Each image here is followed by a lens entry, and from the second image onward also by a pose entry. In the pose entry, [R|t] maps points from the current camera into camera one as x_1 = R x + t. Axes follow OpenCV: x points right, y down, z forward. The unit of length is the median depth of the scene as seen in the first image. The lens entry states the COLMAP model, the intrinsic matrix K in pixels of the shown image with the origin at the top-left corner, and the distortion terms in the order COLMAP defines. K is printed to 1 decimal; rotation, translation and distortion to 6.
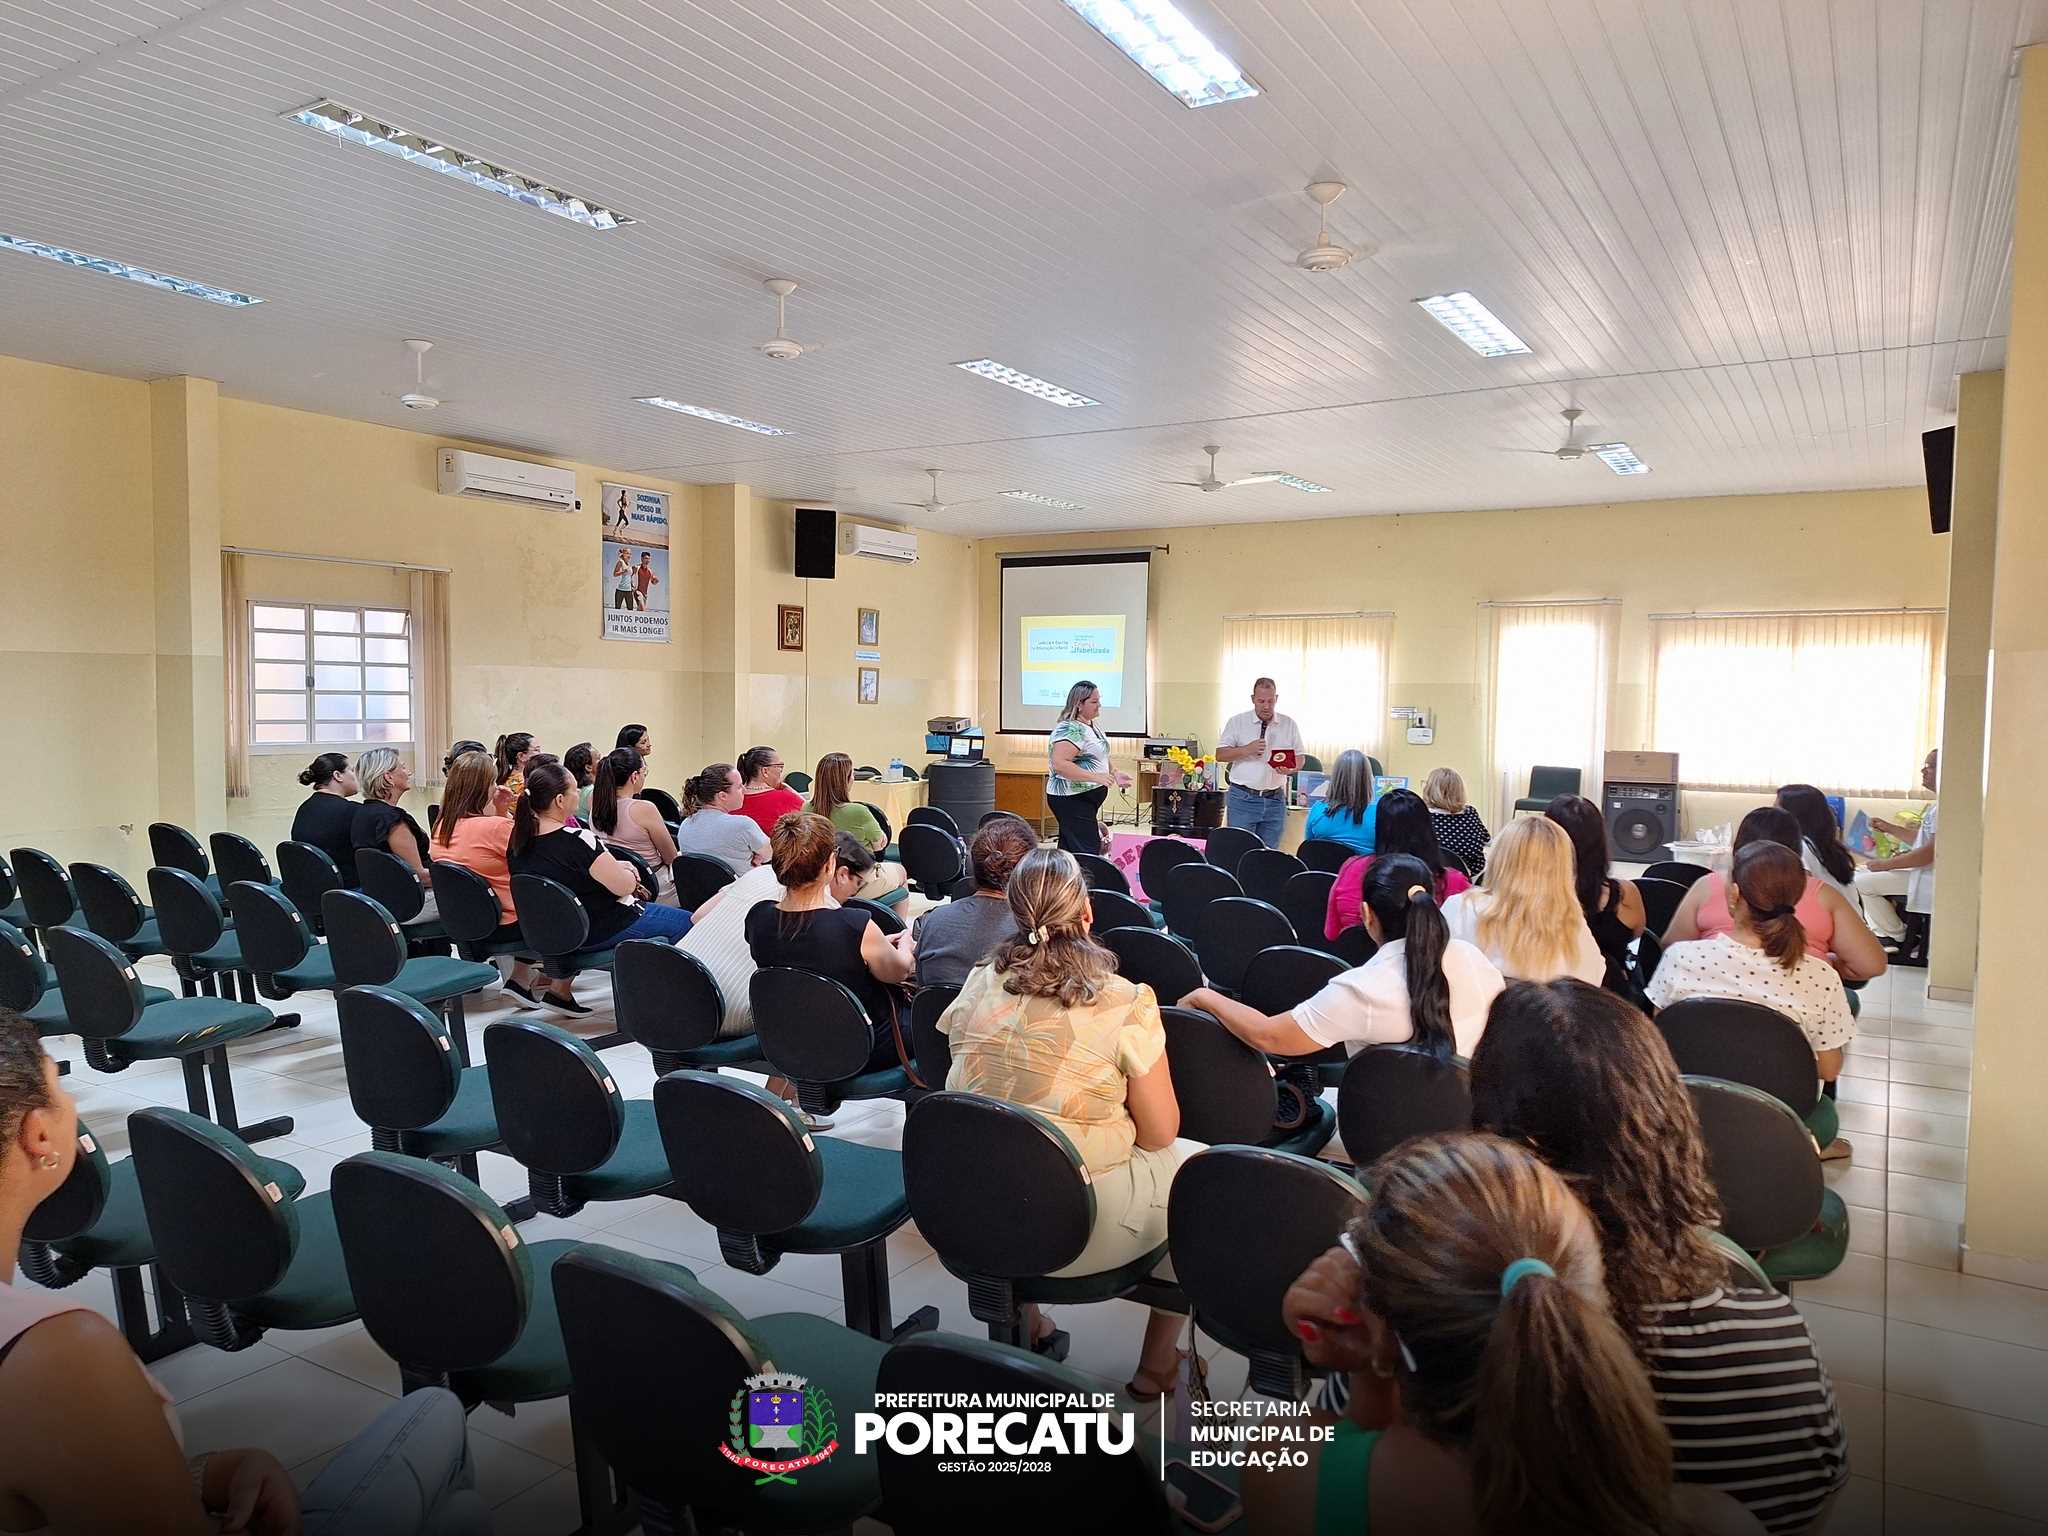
lens RADIAL K [[1414.5, 0, 1028.8], [0, 1414.5, 784.3], [0, 0, 1]] dist [0.107354, -0.148045]
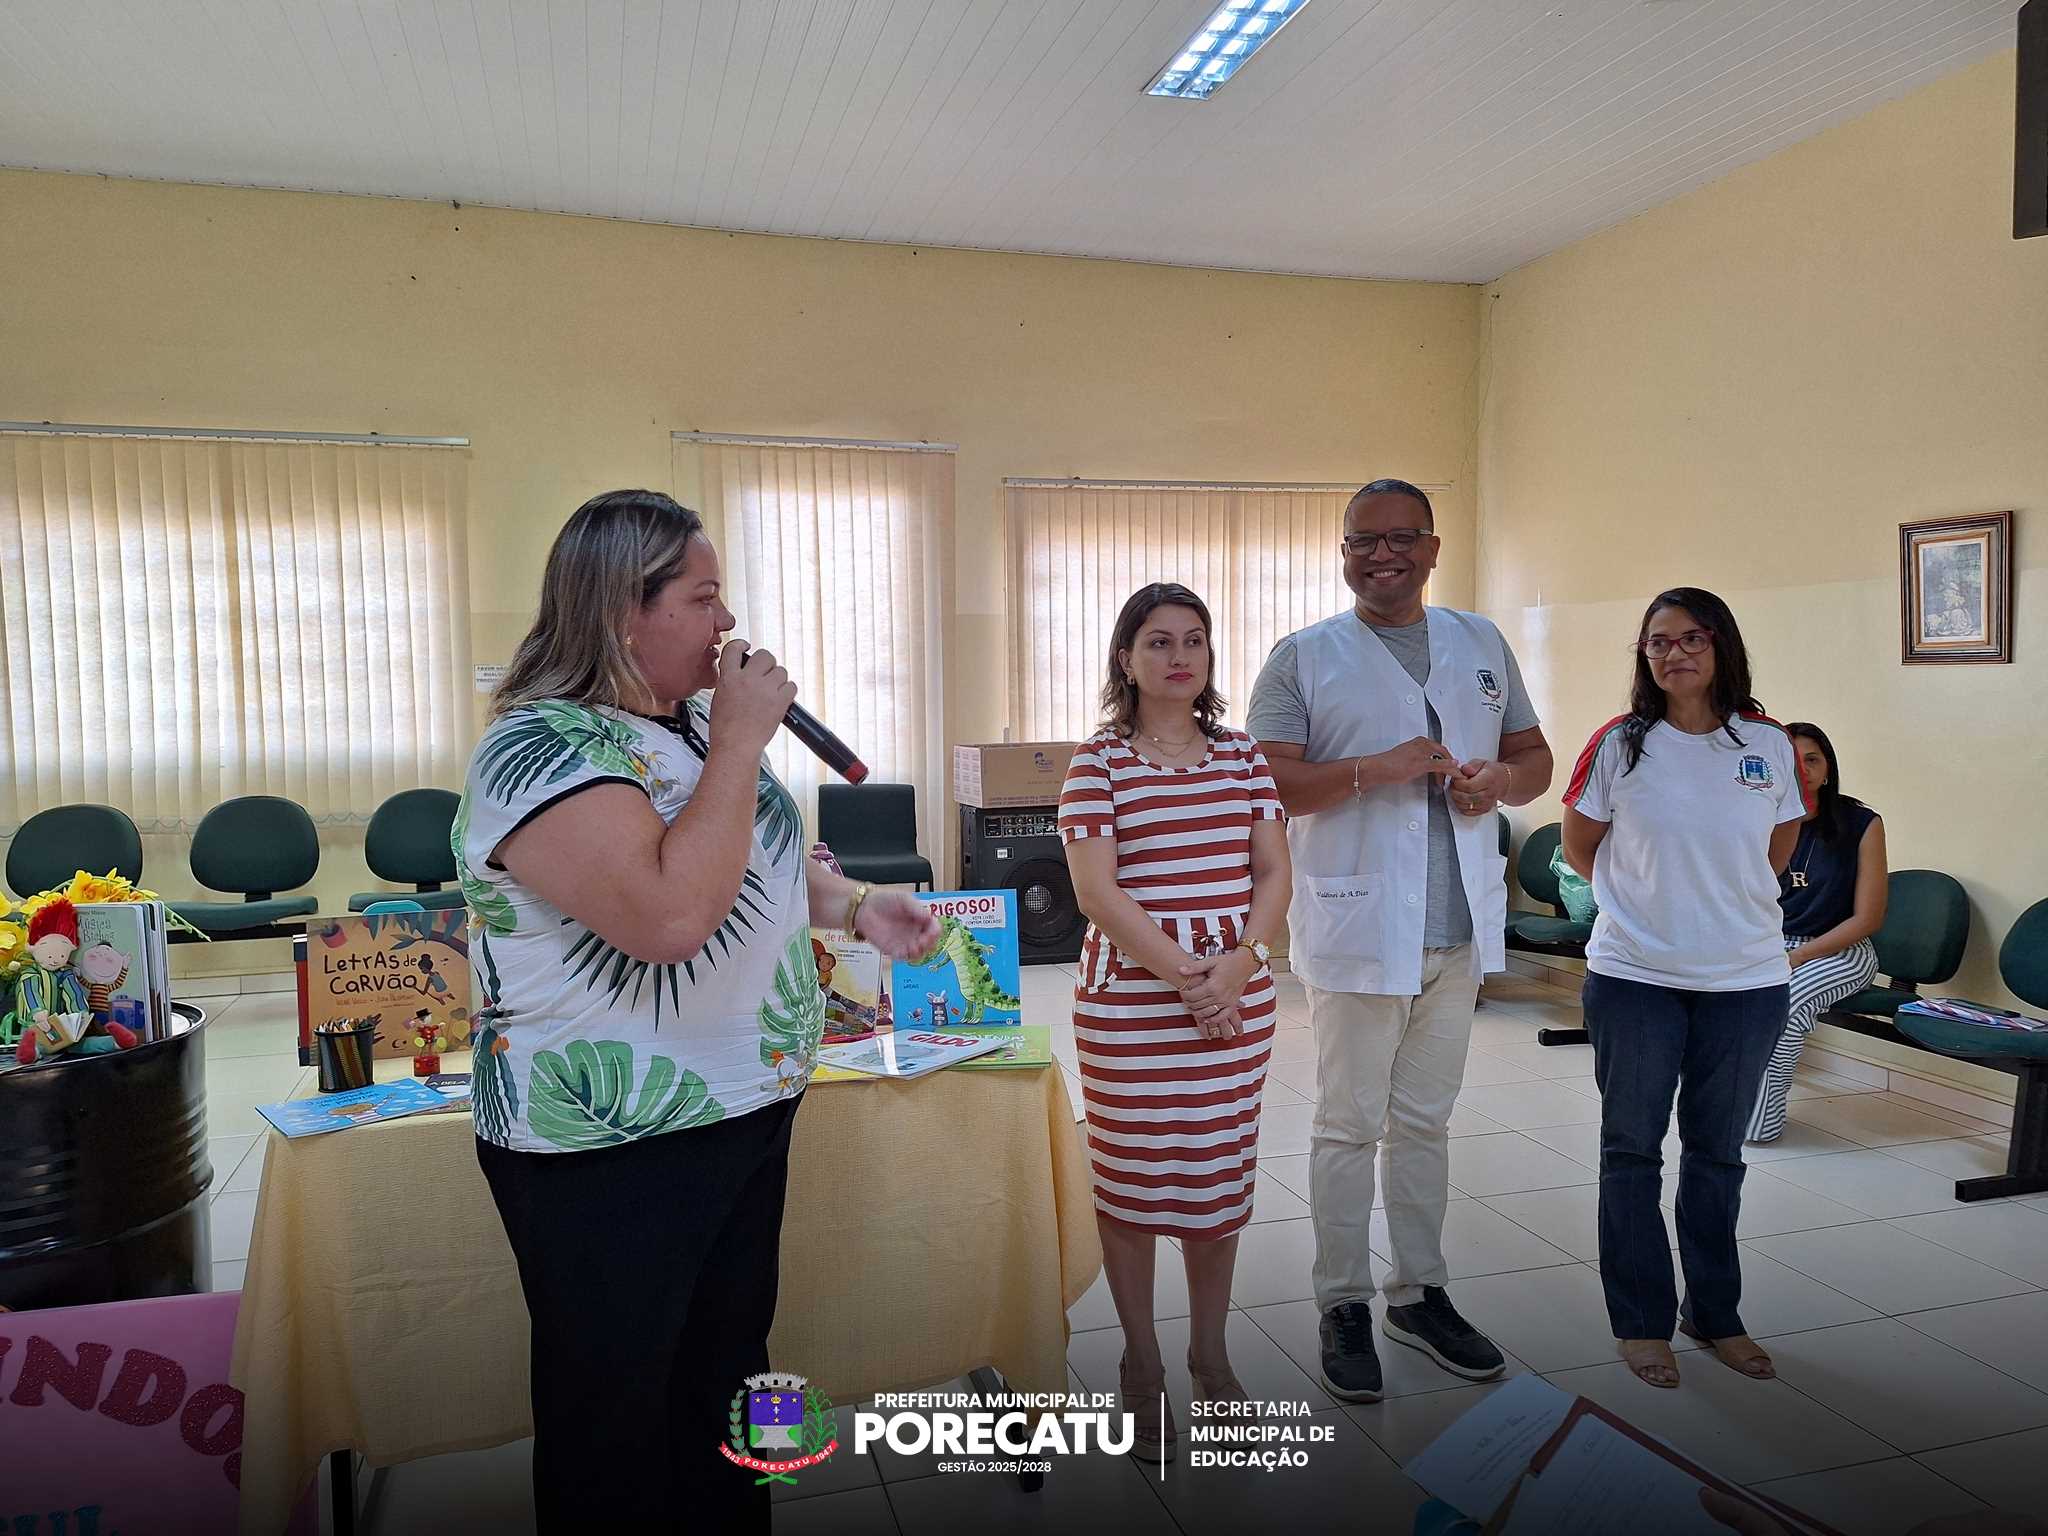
lens RADIAL K [[1414.5, 0, 1028.8], [0, 1414.5, 784.3], [0, 0, 1]] dist [0.107354, -0.148045]
pose [[0.673357, -0.077550, 0.735239, 0.055931], [0.067468, 0.996779, 0.043346, -0.031354], [-0.736232, 0.020418, 0.676421, 0.677761]]
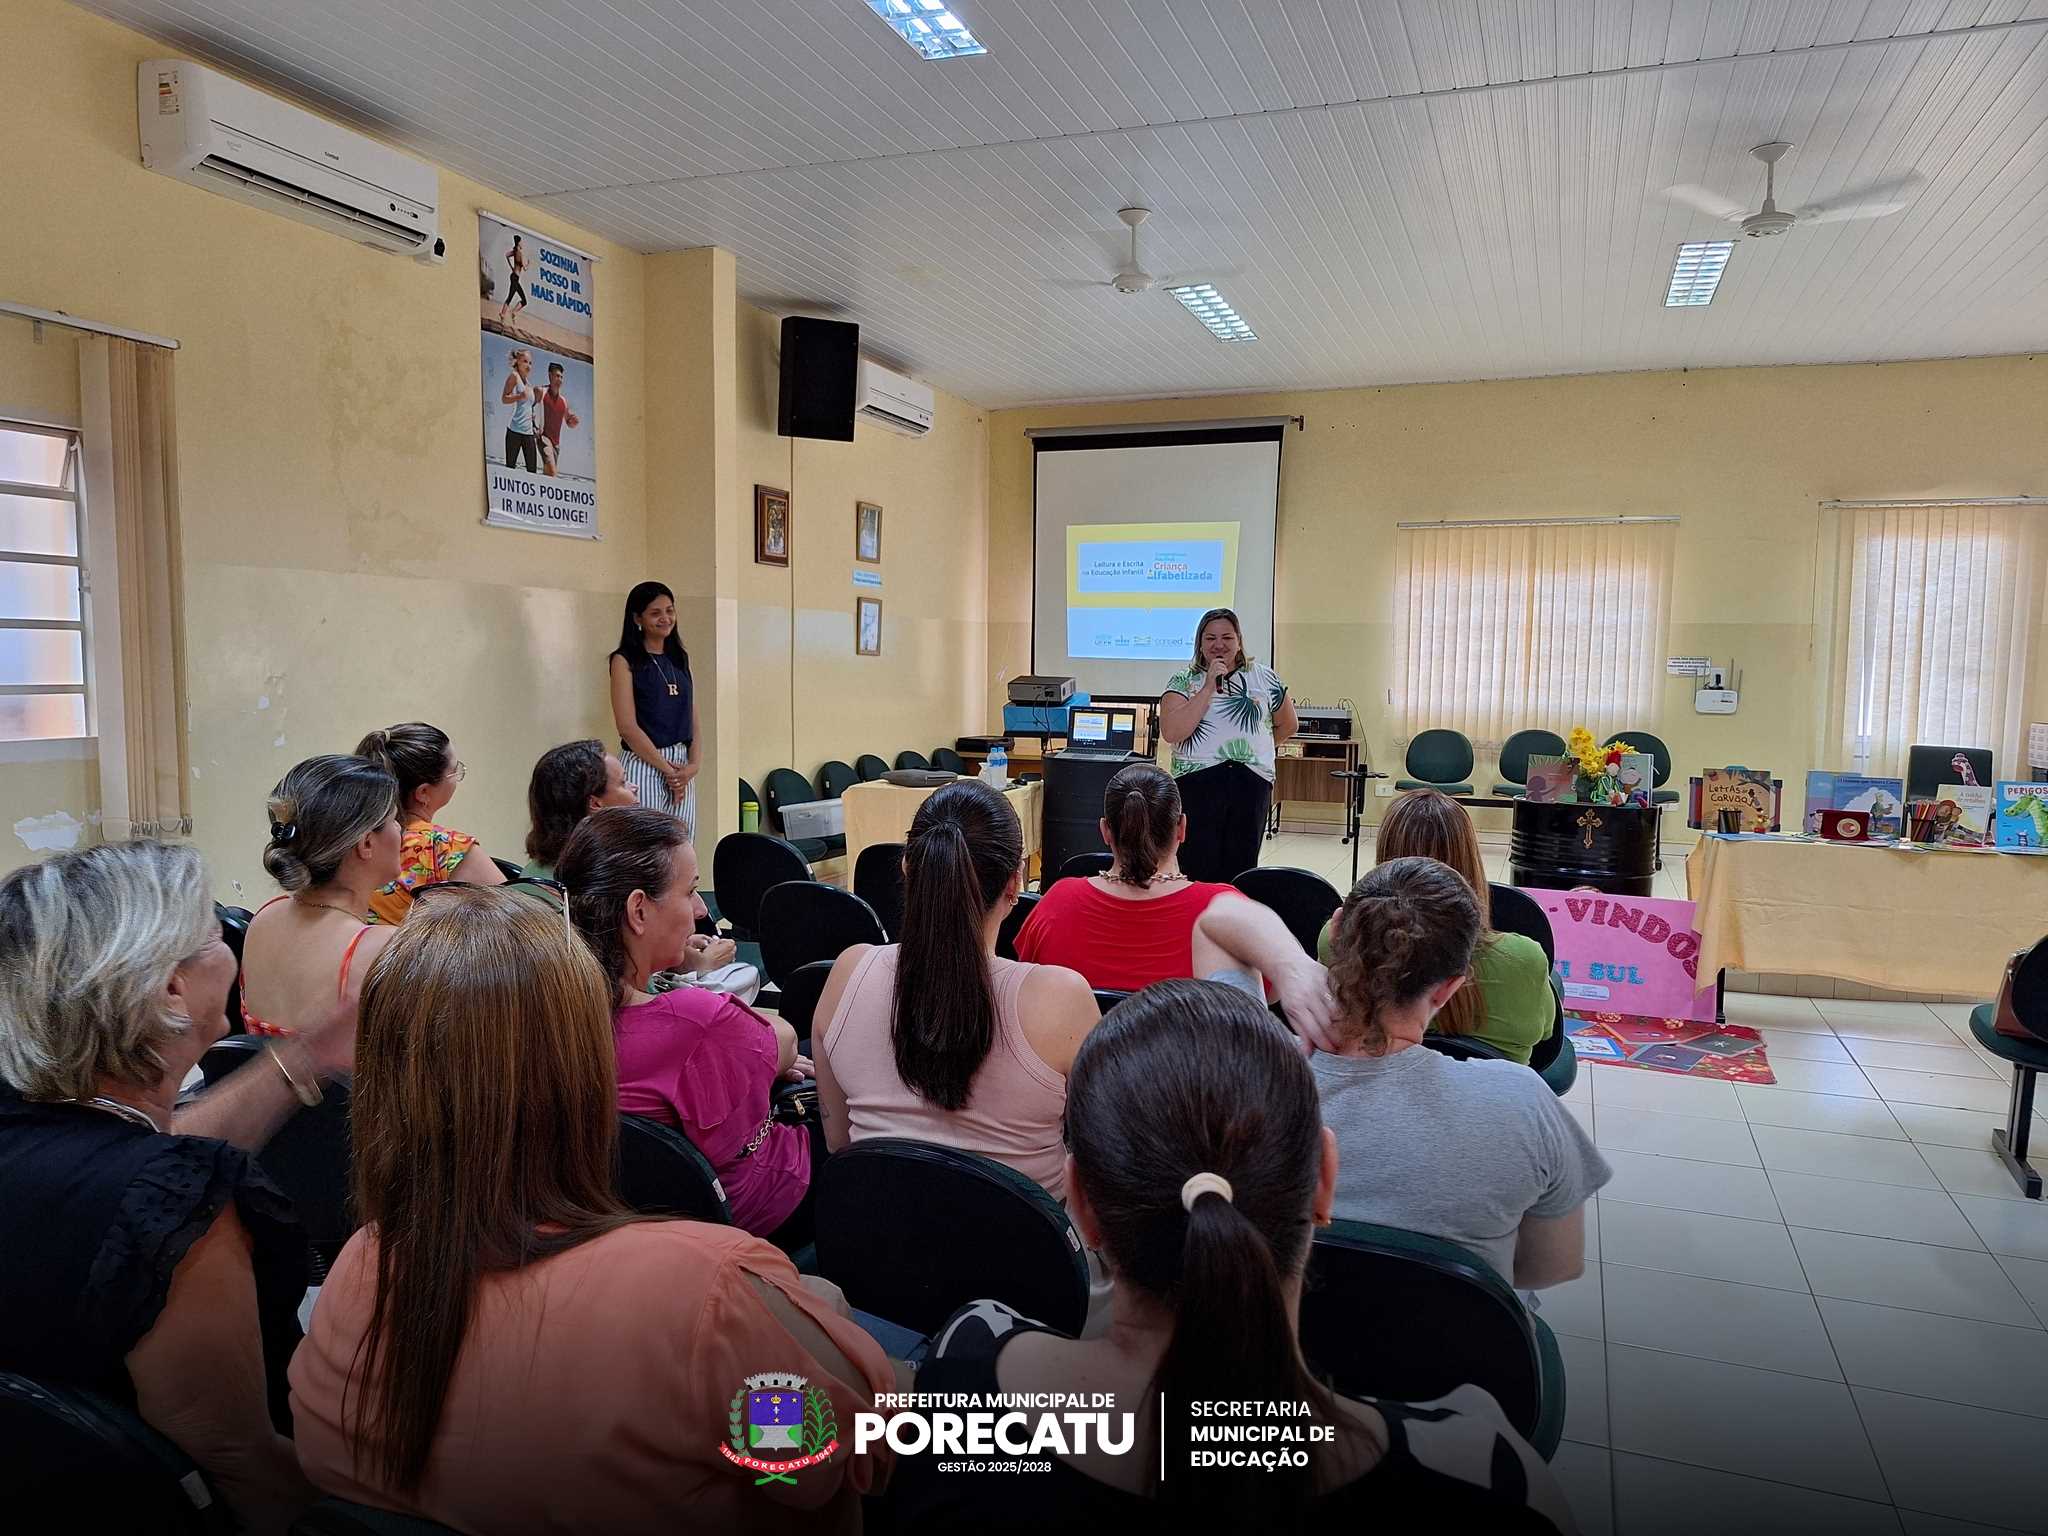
lens RADIAL K [[1430.3, 0, 1010.9], [0, 1430.3, 773.1], [0, 0, 1]] dist [0.111410, -0.154437]
pose [[0.984502, -0.014034, 0.174809, -0.195530], [0.010285, 0.999698, 0.022331, -0.021645], [-0.175069, -0.020187, 0.984349, 0.433730]]
